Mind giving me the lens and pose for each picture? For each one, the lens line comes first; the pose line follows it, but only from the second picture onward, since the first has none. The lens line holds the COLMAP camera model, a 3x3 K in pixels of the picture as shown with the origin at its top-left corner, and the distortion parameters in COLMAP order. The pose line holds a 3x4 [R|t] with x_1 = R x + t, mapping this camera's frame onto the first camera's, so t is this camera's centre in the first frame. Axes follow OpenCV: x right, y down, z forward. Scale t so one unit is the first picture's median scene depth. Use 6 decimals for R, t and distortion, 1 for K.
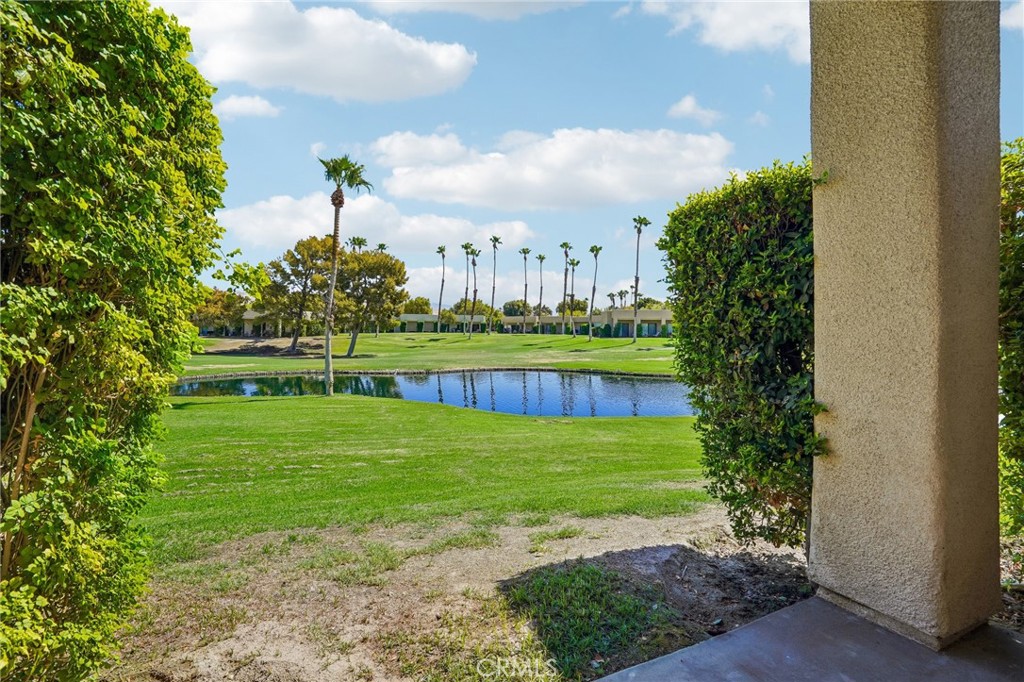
lens RADIAL K [[482.8, 0, 508.0], [0, 482.8, 326.3], [0, 0, 1]] dist [-0.068713, 0.027708]
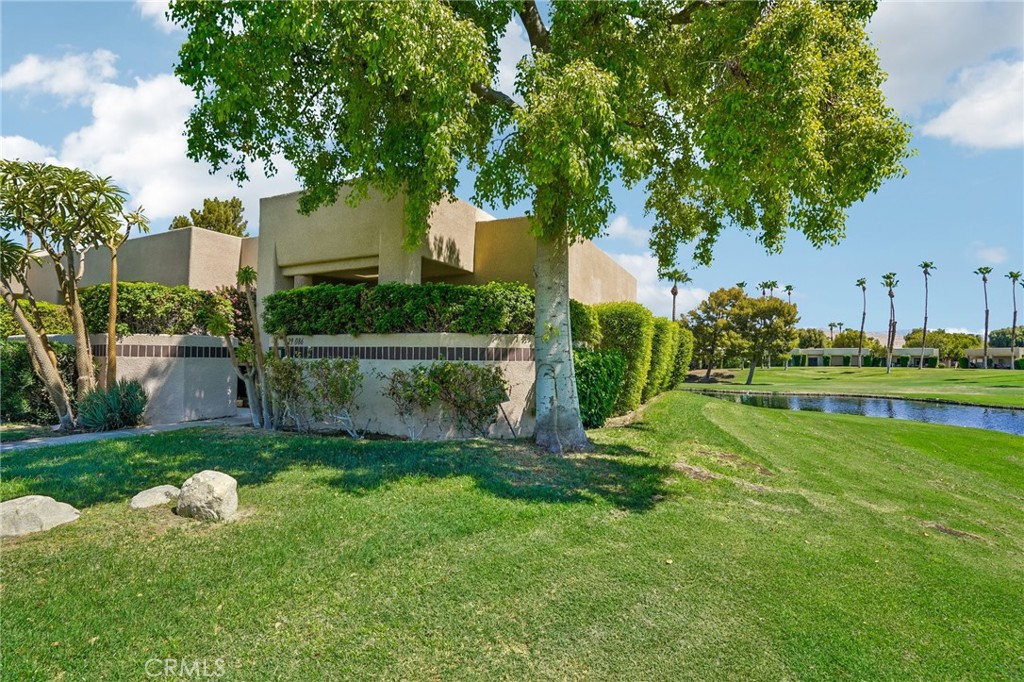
lens RADIAL K [[482.8, 0, 508.0], [0, 482.8, 326.3], [0, 0, 1]] dist [-0.068713, 0.027708]
pose [[0.621072, -0.052209, -0.782013, 0.227019], [-0.006133, 0.997425, -0.071461, 0.004950], [0.783730, 0.049178, 0.619152, -0.222008]]
